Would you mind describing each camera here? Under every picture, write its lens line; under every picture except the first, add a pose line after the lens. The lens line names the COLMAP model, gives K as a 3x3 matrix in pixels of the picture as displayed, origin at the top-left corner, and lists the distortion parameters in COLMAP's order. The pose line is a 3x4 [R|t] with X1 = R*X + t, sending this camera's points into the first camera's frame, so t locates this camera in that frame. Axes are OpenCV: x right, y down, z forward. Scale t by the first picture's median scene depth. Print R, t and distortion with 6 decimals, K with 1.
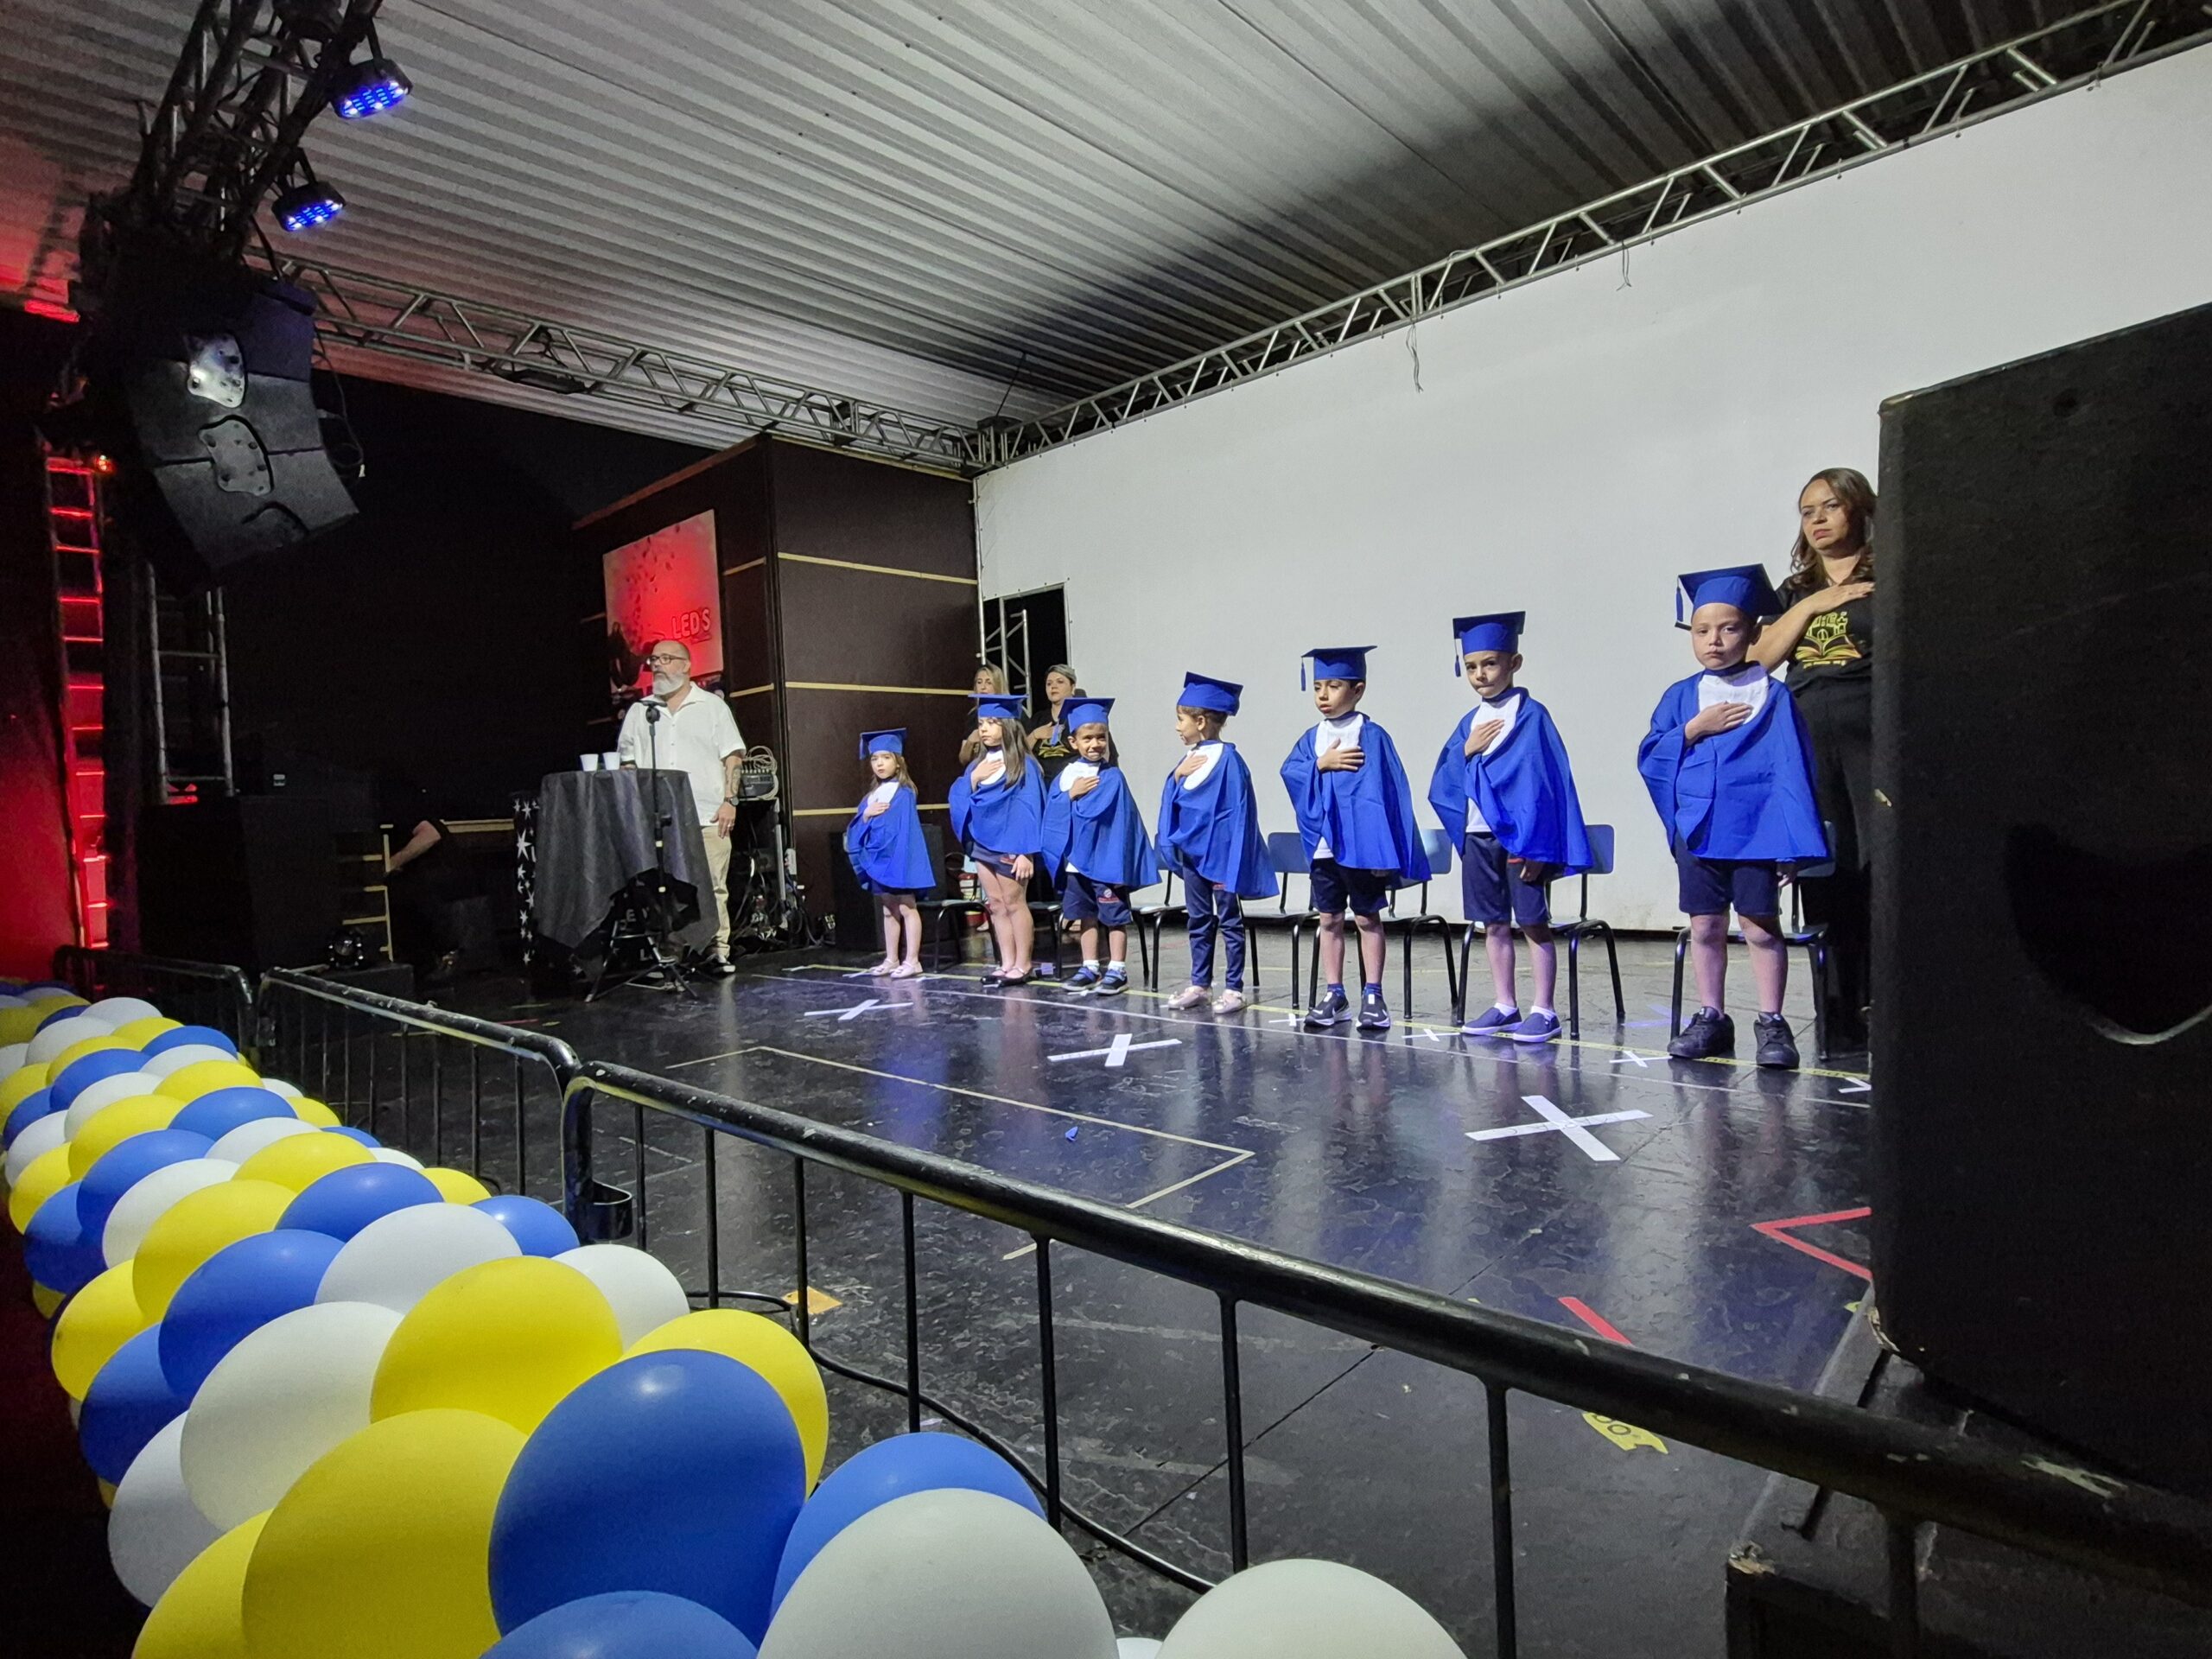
lens RADIAL K [[1117.0, 0, 1204.2], [0, 1117.0, 758.0], [0, 0, 1]] dist [0.009525, -0.004798]
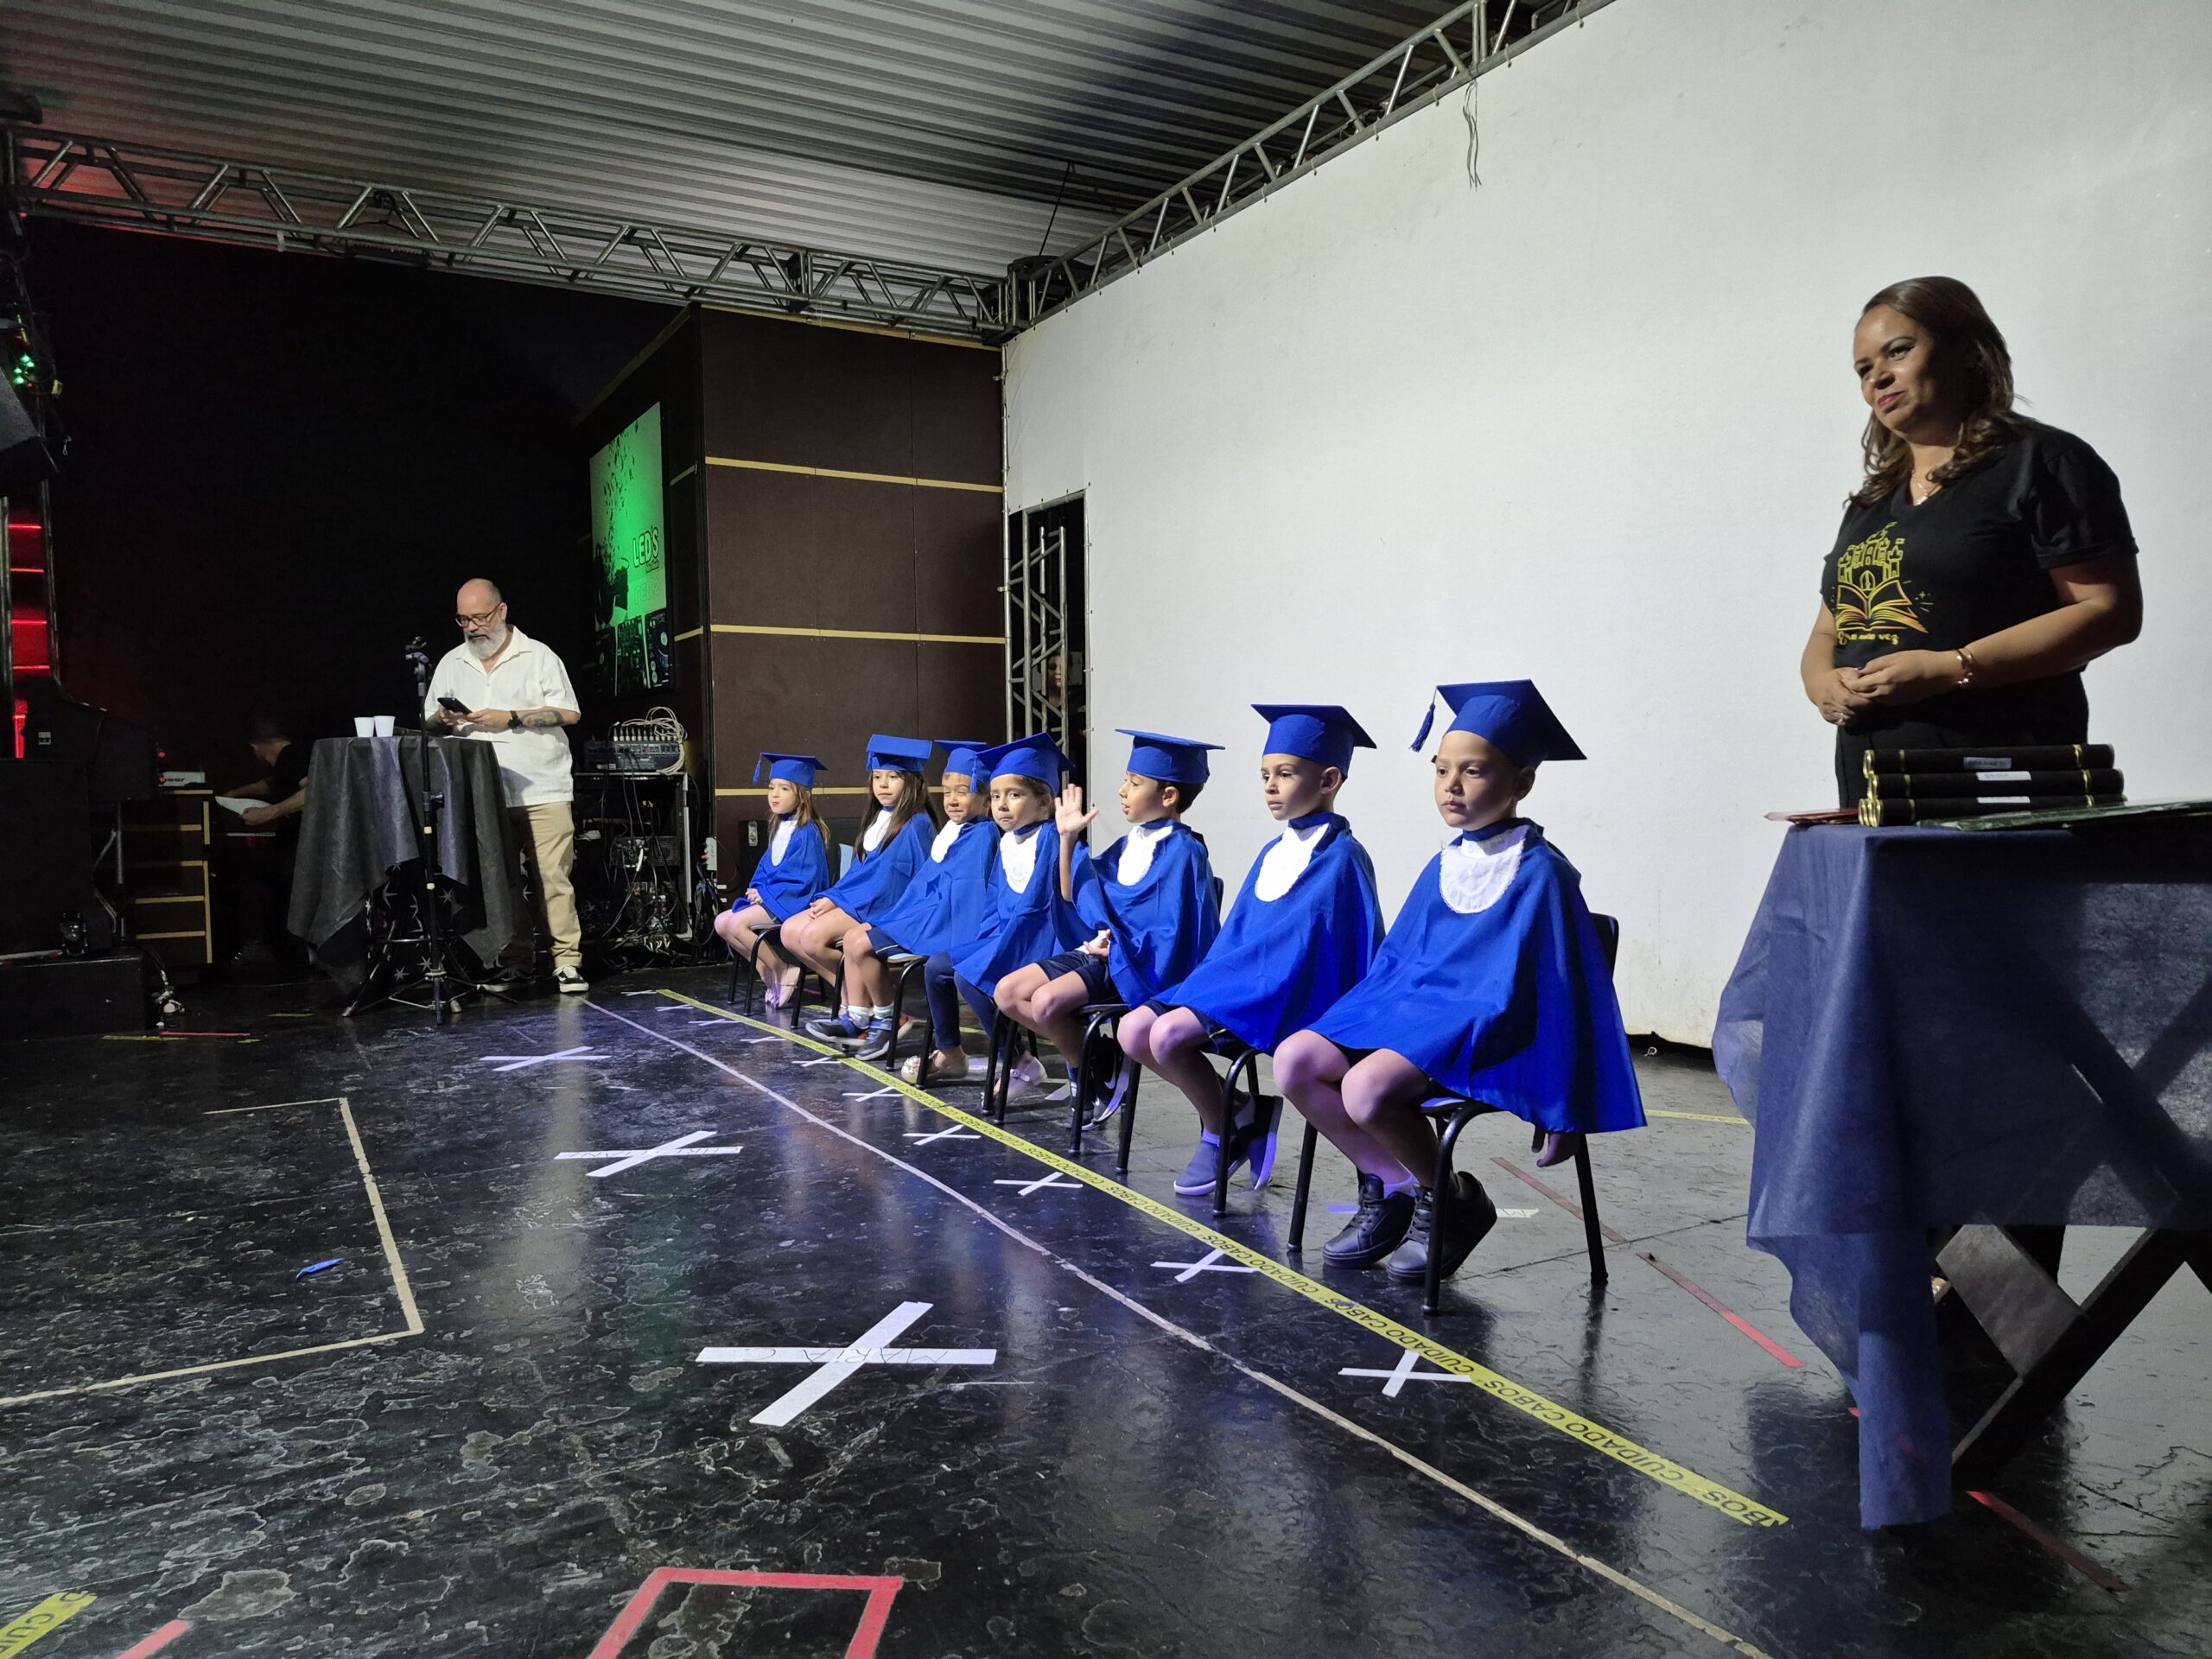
lens RADIAL K [[1554.9, 0, 1081.0], [0, 1554.9, 761.6], [0, 0, 1]] dist [0.061867, -0.055494]
pose [[0.945756, 0.038827, -0.322550, 0.293361], [-0.029110, 0.998967, 0.034897, -0.023834], [0.323572, -0.023614, 0.945909, 0.070805]]
